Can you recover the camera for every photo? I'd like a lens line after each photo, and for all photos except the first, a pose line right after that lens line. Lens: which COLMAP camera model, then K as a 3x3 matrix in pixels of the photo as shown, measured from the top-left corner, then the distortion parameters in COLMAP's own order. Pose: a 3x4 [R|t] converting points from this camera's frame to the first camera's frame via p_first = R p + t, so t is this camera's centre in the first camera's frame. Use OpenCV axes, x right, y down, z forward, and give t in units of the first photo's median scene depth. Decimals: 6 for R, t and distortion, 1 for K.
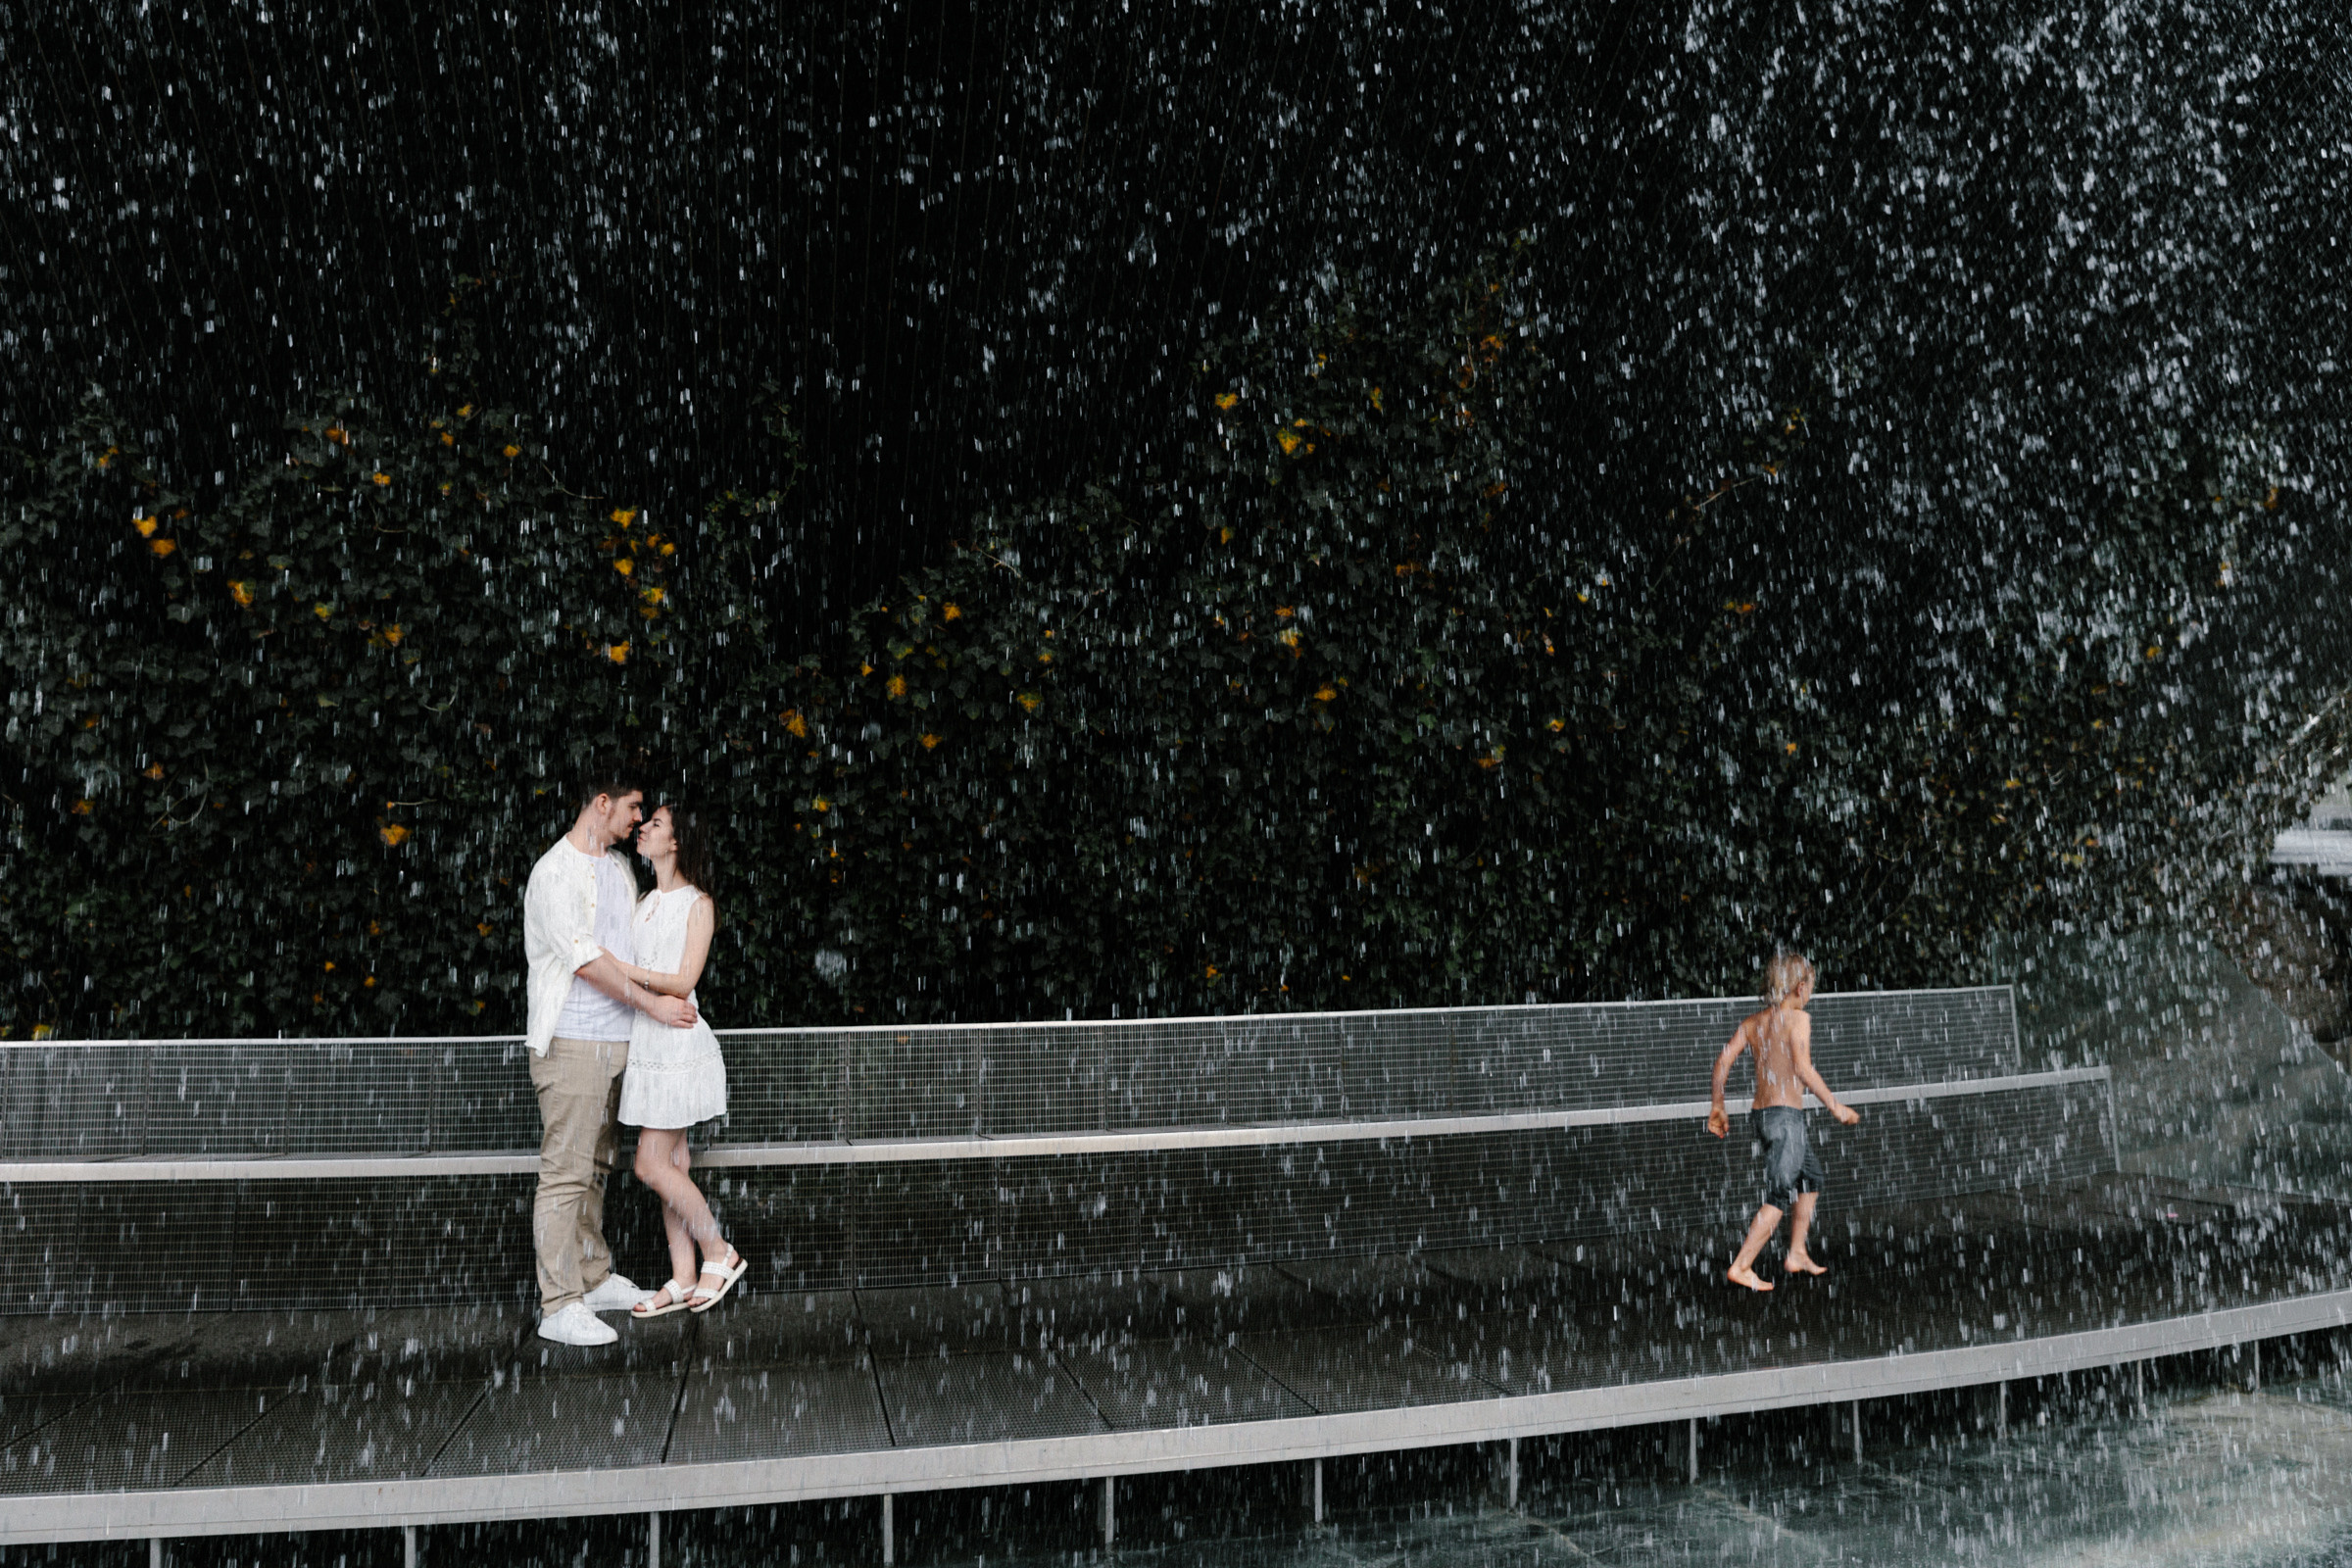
lens RADIAL K [[1994.4, 0, 1175.6], [0, 1994.4, 773.0], [0, 0, 1]] dist [-0.021724, -0.004375]
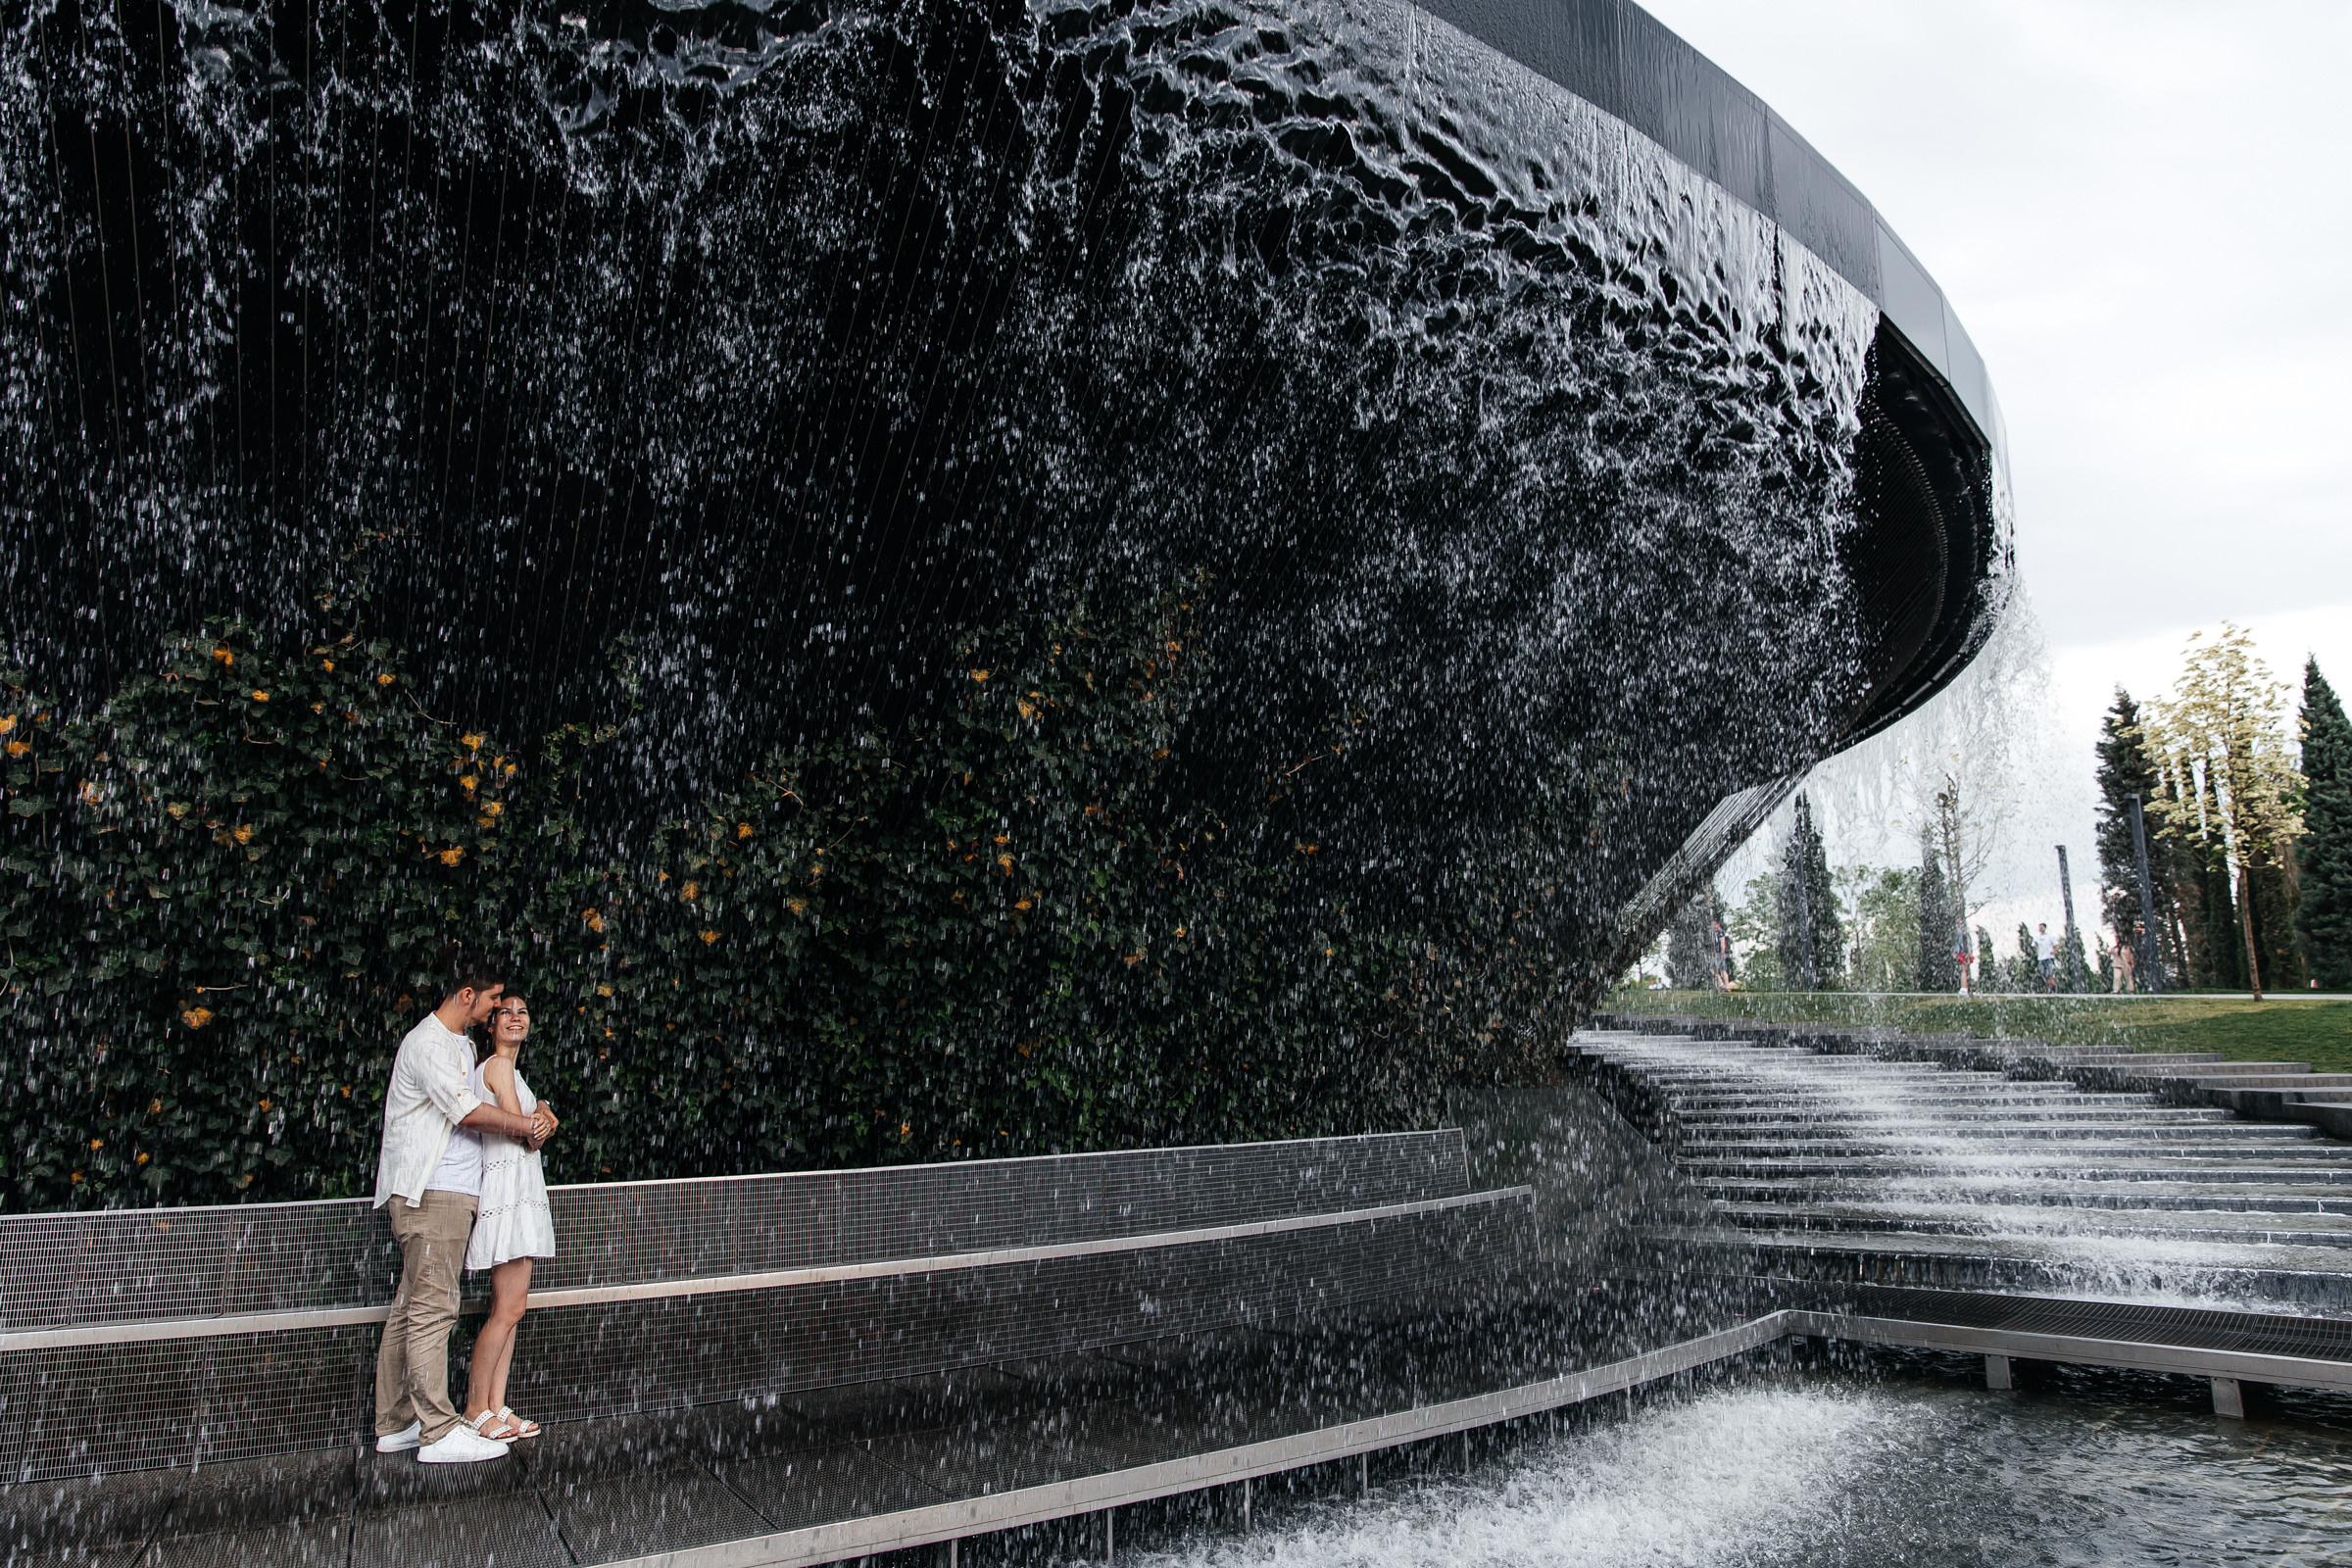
lens RADIAL K [[1681.2, 0, 1177.4], [0, 1681.2, 795.6], [0, 0, 1]] dist [-0.002516, 0.001742]
pose [[0.943994, 0.041151, 0.327386, -0.208627], [-0.008000, 0.994756, -0.101968, 0.000220], [-0.329866, 0.093638, 0.939373, -0.054427]]
